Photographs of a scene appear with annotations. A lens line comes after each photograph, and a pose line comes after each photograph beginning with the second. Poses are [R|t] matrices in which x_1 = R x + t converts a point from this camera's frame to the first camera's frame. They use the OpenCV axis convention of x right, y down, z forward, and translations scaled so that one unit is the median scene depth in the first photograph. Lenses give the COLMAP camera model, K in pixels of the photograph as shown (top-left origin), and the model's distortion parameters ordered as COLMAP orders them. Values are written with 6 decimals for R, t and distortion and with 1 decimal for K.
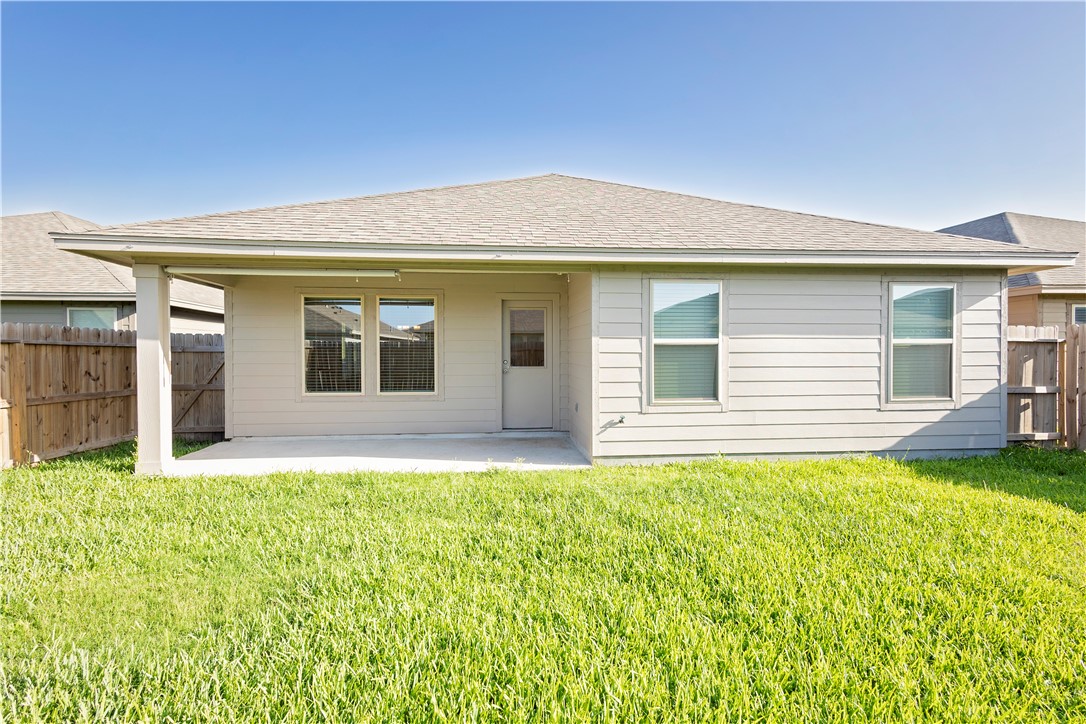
lens RADIAL K [[504.9, 0, 541.6], [0, 504.9, 356.1], [0, 0, 1]] dist [0.010977, -0.000463]
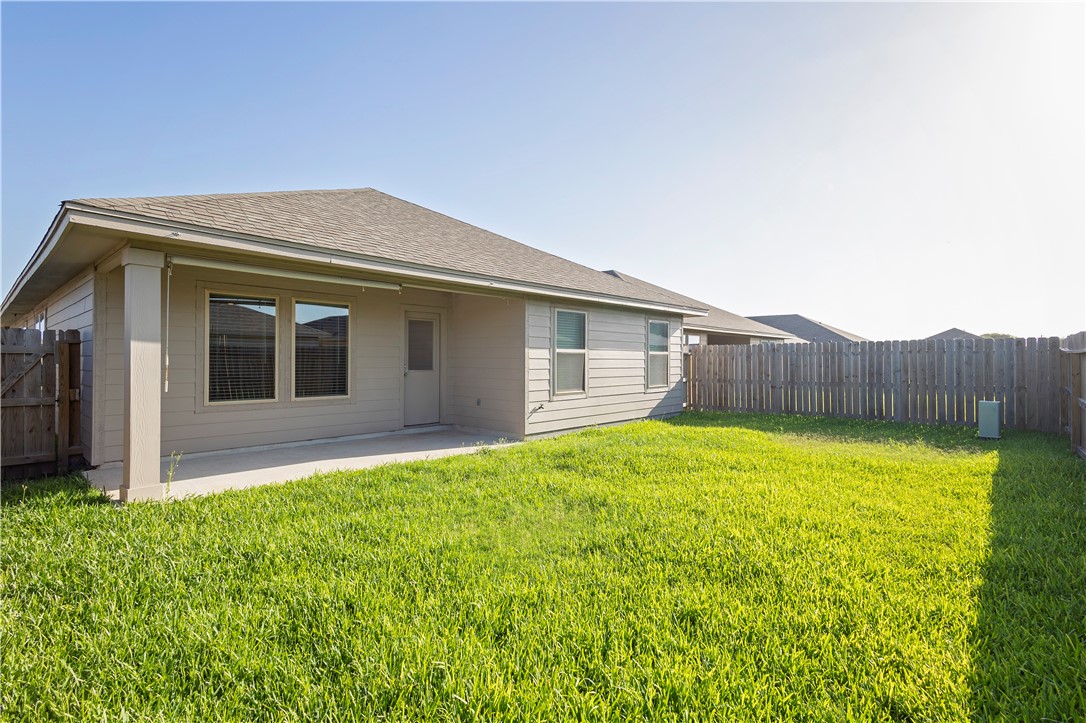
lens RADIAL K [[504.9, 0, 554.3], [0, 504.9, 362.2], [0, 0, 1]] dist [0.010977, -0.000463]
pose [[0.741549, 0.001564, 0.670897, -0.697312], [-0.002818, 0.999996, 0.000784, 0.001208], [-0.670893, -0.002472, 0.741550, -0.059652]]
